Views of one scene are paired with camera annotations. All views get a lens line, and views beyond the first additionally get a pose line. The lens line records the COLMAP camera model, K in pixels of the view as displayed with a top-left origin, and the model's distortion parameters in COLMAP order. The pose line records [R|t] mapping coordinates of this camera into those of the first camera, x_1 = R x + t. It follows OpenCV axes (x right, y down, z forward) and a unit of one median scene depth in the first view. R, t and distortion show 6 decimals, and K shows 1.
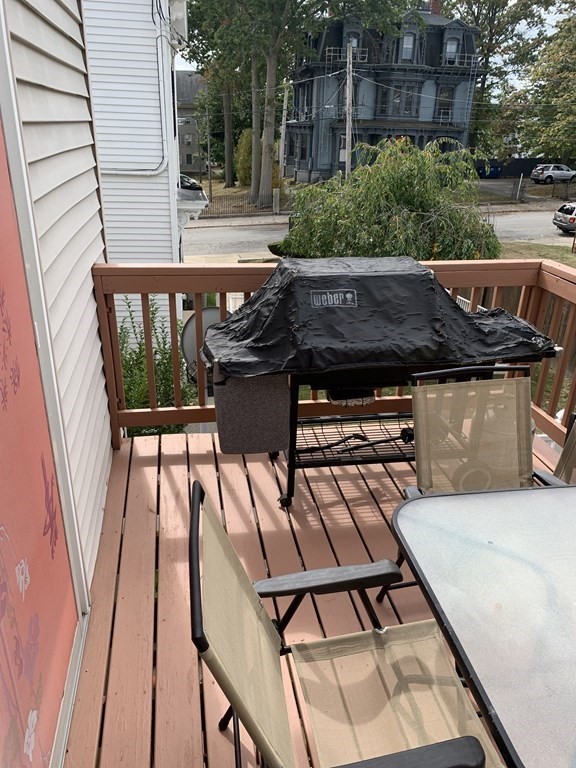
lens RADIAL K [[587.9, 0, 288.1], [0, 587.9, 399.7], [0, 0, 1]] dist [0.012182, -0.014932]
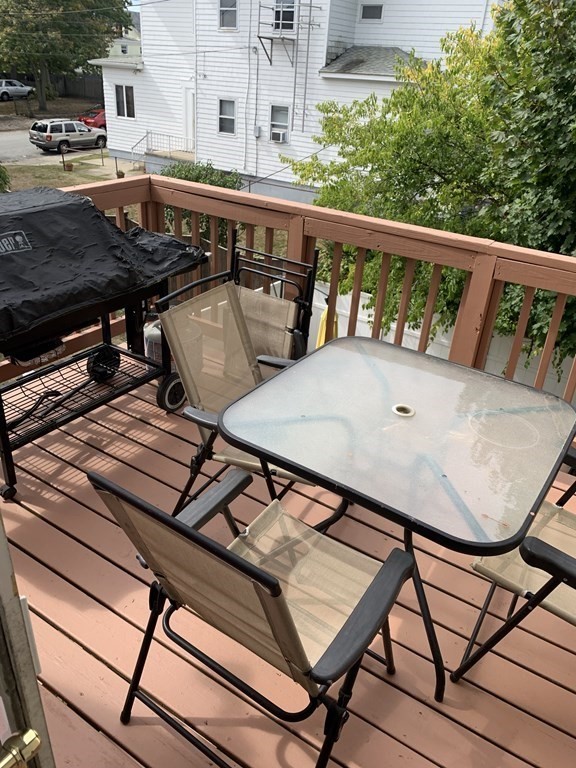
lens RADIAL K [[587.9, 0, 290.5], [0, 587.9, 382.5], [0, 0, 1]] dist [0.012182, -0.014932]
pose [[0.673365, -0.336830, 0.658122, -0.252820], [0.272685, 0.940575, 0.202390, -0.040386], [-0.687184, 0.043177, 0.725199, 0.096928]]
